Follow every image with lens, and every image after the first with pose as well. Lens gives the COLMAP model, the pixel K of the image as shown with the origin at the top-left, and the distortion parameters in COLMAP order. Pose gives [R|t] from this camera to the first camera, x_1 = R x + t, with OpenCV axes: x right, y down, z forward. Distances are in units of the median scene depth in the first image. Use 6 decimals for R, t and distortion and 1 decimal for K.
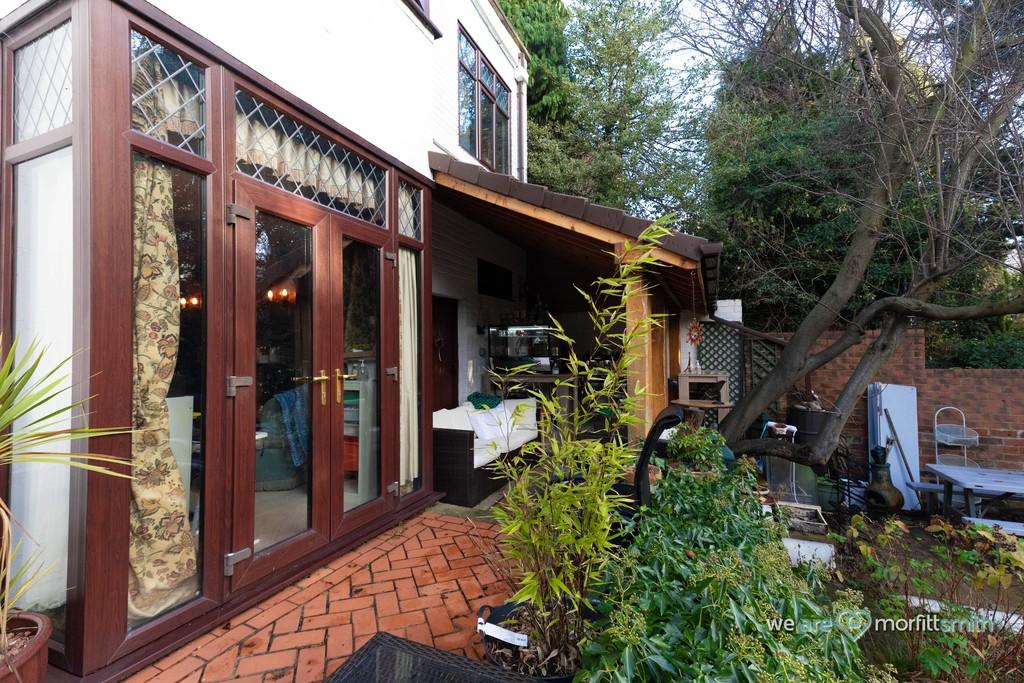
lens RADIAL K [[445.3, 0, 507.4], [0, 445.3, 343.1], [0, 0, 1]] dist [0.000600, -0.000209]
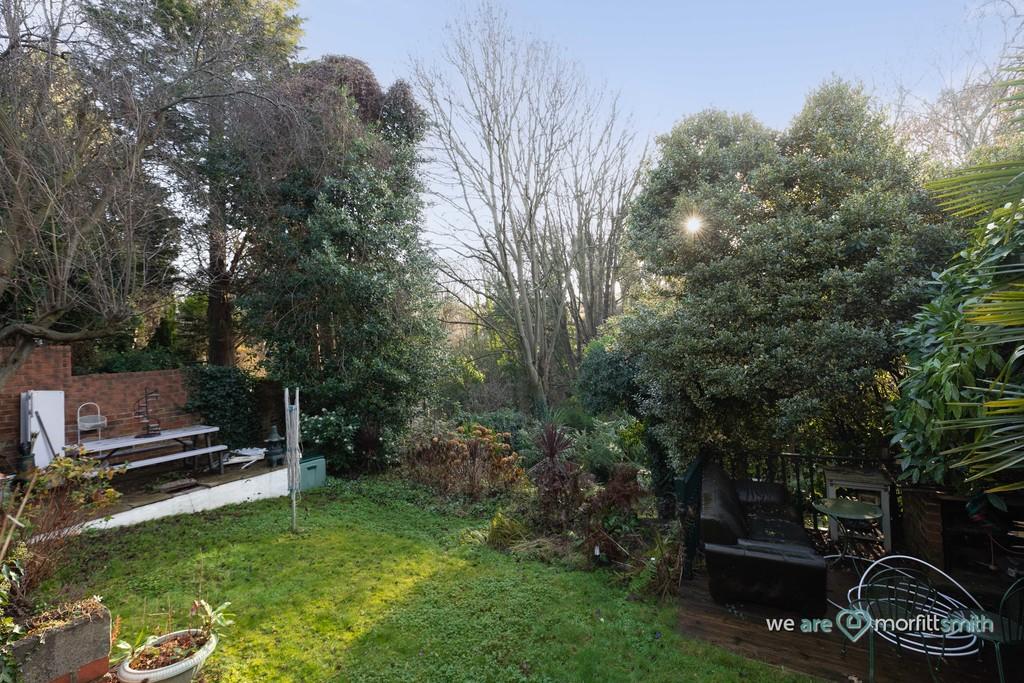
lens RADIAL K [[445.3, 0, 504.2], [0, 445.3, 343.5], [0, 0, 1]] dist [0.000600, -0.000209]
pose [[0.122439, 0.006748, 0.992453, -0.209947], [0.018035, 0.999797, -0.009023, -0.003454], [-0.992312, 0.019003, 0.122292, -0.436635]]
